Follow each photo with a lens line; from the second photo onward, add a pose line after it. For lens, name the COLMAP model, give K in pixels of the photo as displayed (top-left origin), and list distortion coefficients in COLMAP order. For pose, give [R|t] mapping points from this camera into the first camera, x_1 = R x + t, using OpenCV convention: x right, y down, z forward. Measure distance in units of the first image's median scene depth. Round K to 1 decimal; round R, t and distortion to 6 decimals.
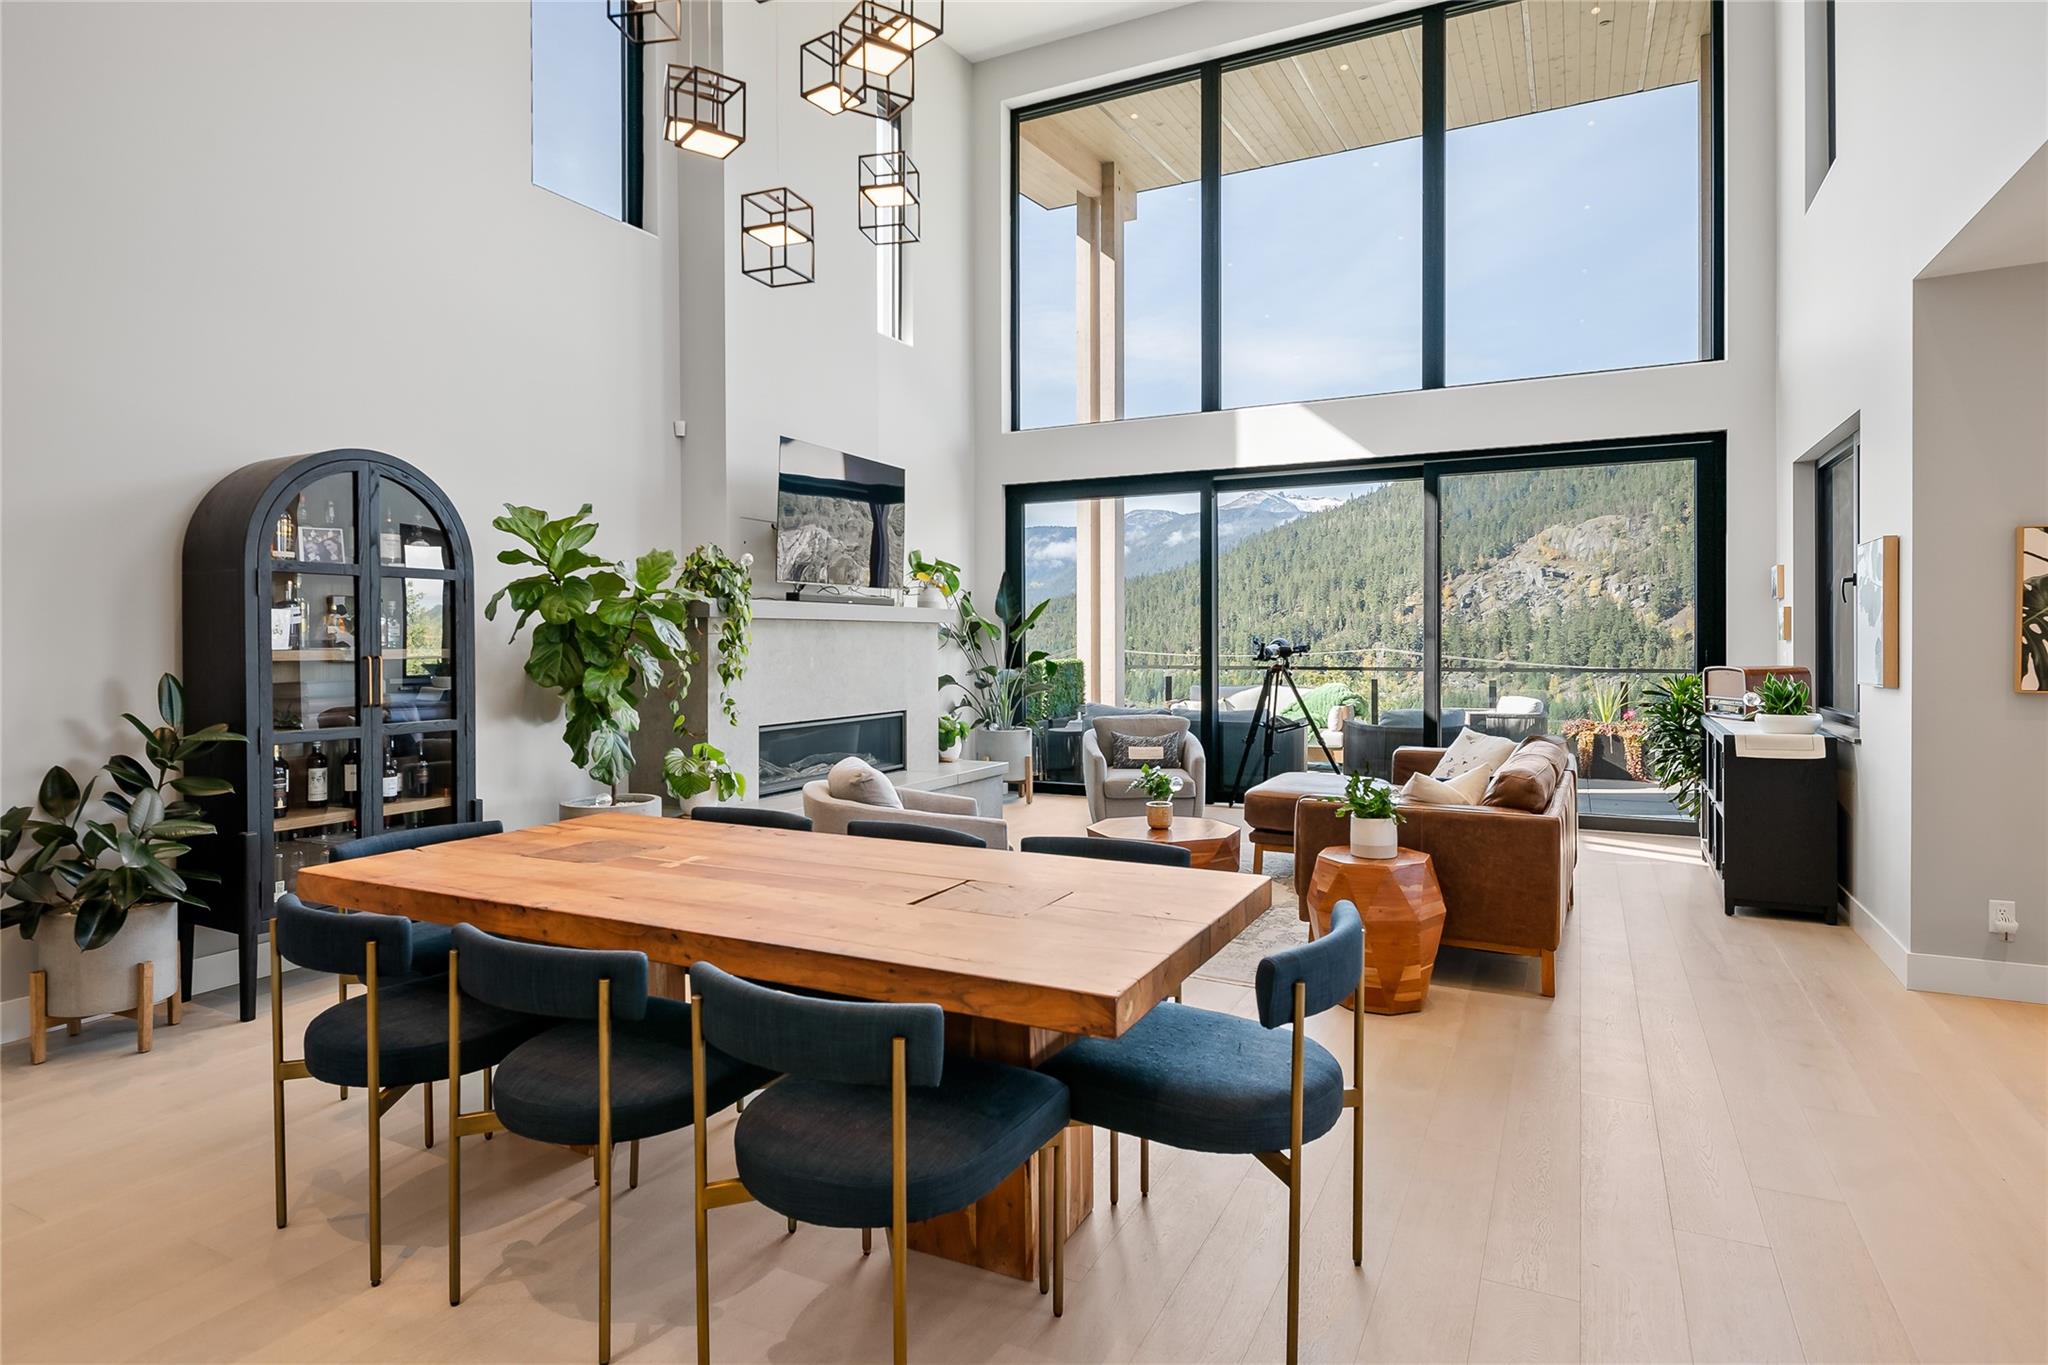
lens RADIAL K [[1119.4, 0, 1025.7], [0, 1119.4, 673.9], [0, 0, 1]] dist [0.004539, 0.000156]
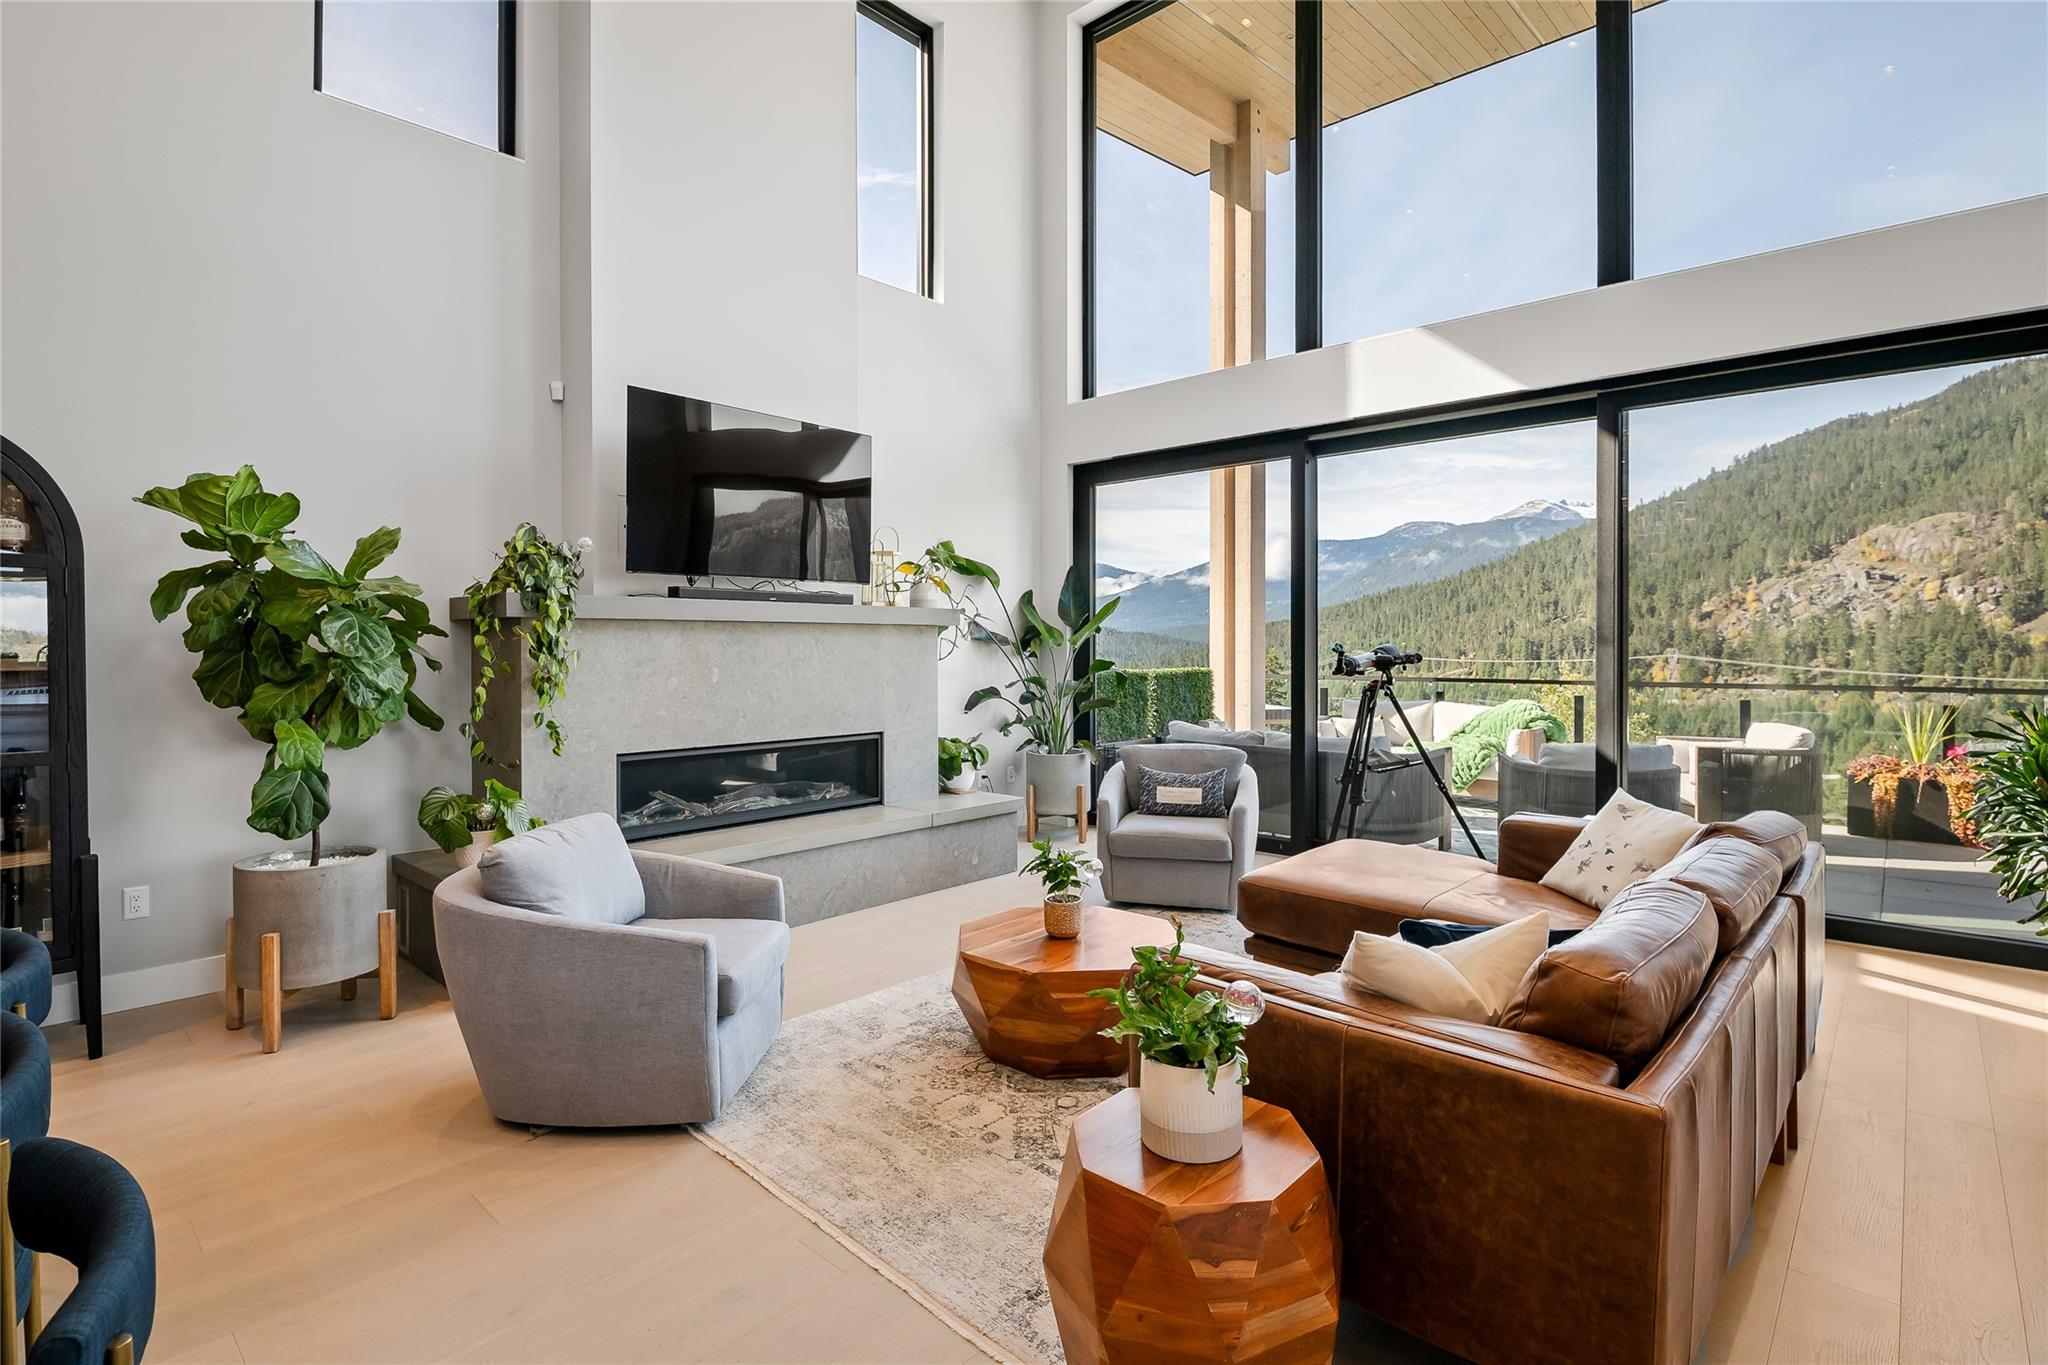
lens RADIAL K [[992.2, 0, 1020.7], [0, 992.2, 673.0], [0, 0, 1]] dist [-0.009807, -0.004421]
pose [[0.961353, 0.007924, -0.275204, 0.152872], [-0.008704, 0.999961, -0.001612, -0.008373], [0.275181, 0.003945, 0.961384, 0.264452]]
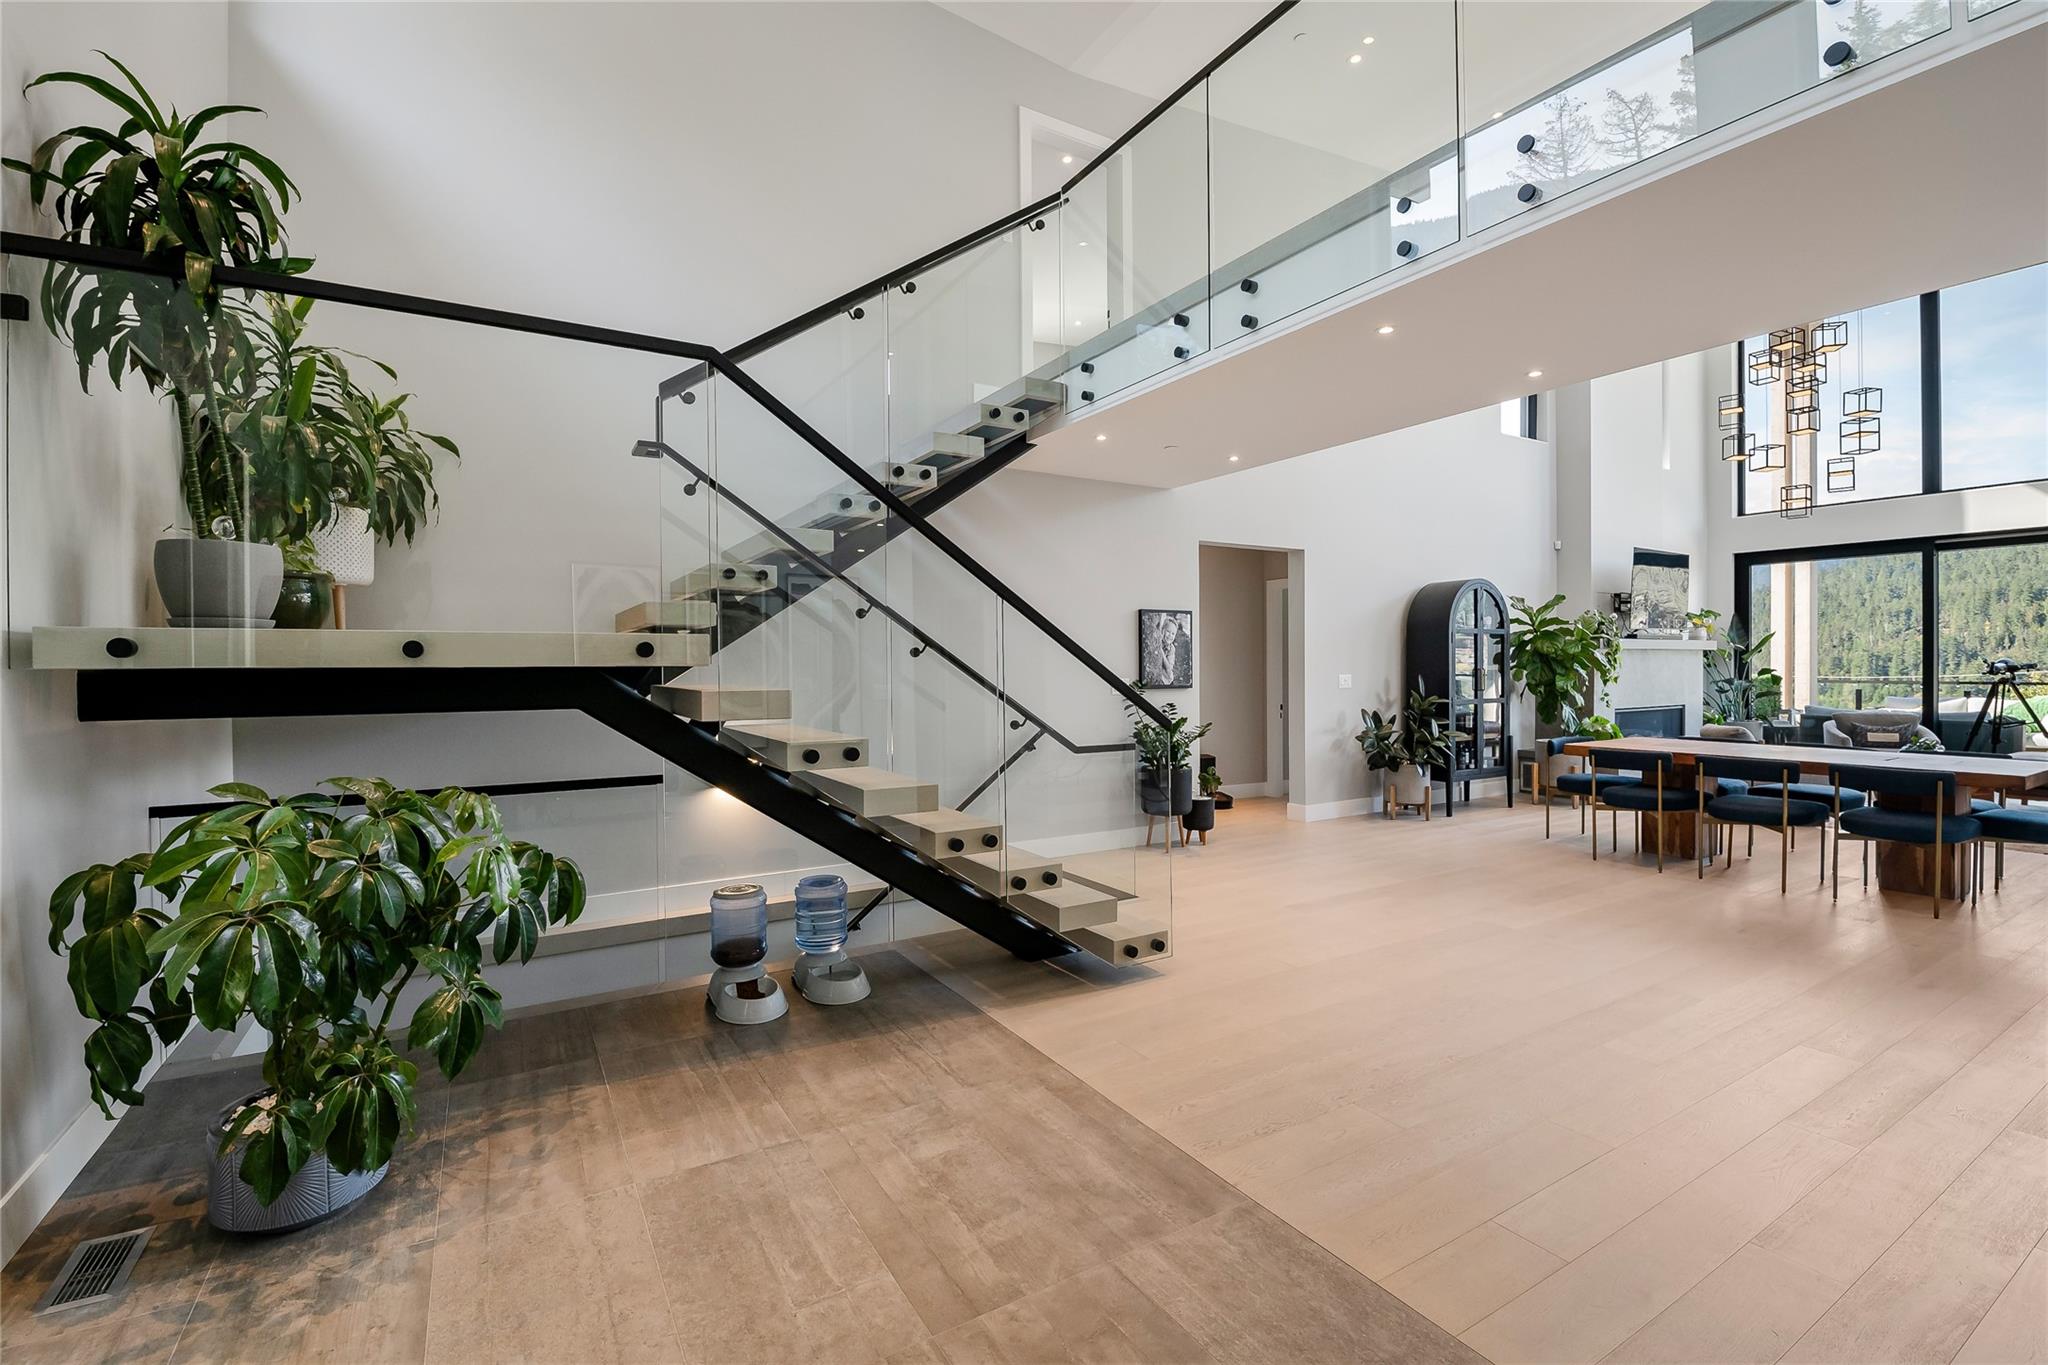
lens RADIAL K [[890.0, 0, 983.3], [0, 890.0, 675.9], [0, 0, 1]] dist [-0.023673, -0.003261]
pose [[0.824931, 0.005846, -0.565203, -0.182338], [-0.013791, 0.999857, -0.009785, 0.013816], [0.565065, 0.015867, 0.824894, -0.480868]]
